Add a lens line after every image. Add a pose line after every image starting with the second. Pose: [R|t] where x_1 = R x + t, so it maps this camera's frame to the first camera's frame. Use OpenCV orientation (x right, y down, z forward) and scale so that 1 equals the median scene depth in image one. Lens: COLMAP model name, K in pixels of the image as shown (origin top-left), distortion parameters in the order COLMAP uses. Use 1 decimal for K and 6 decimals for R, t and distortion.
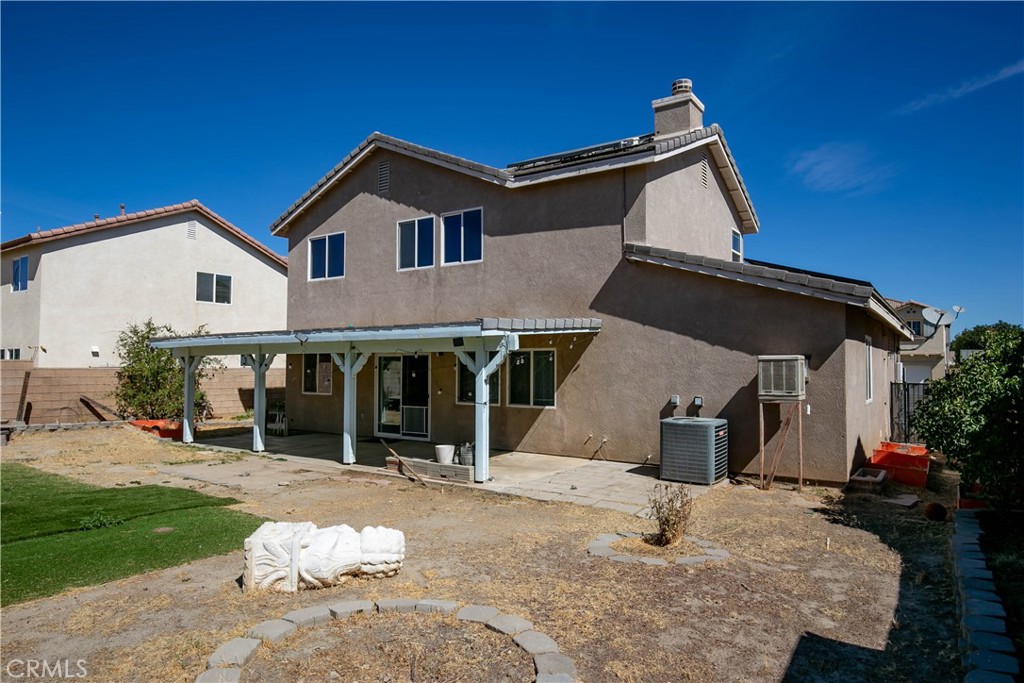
lens RADIAL K [[637.8, 0, 505.9], [0, 637.8, 345.3], [0, 0, 1]] dist [-0.001629, -0.011316]
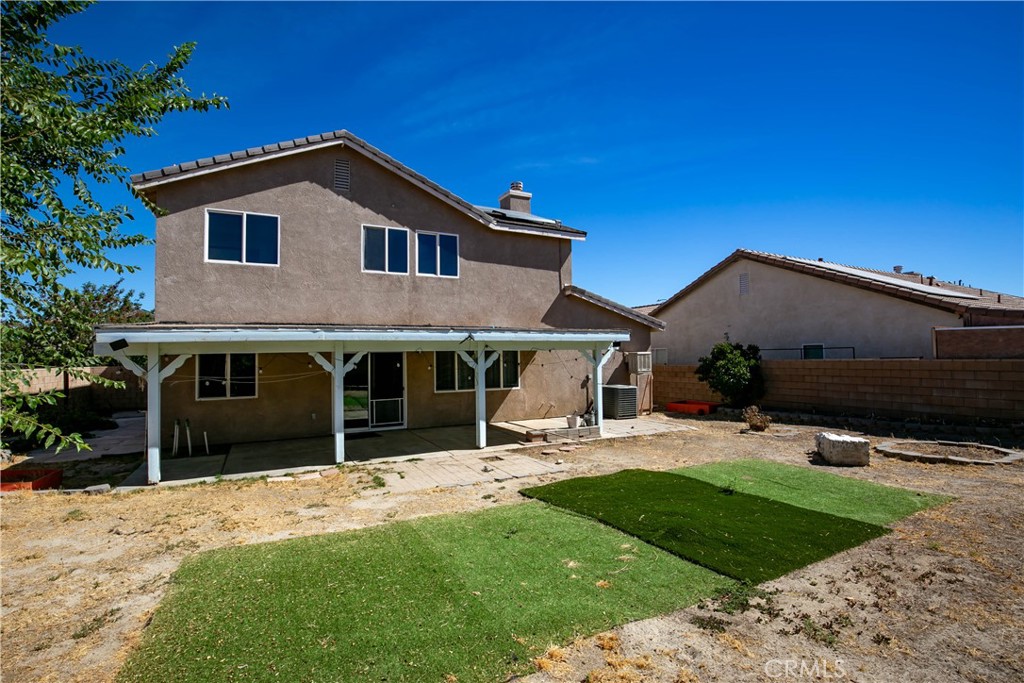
lens RADIAL K [[471.9, 0, 511.0], [0, 471.9, 346.0], [0, 0, 1]] dist [-0.037631, 0.006840]
pose [[0.463679, 0.008280, 0.885965, -0.929174], [-0.014427, 0.999894, -0.001794, 0.004158], [-0.885886, -0.011950, 0.463749, 0.538051]]
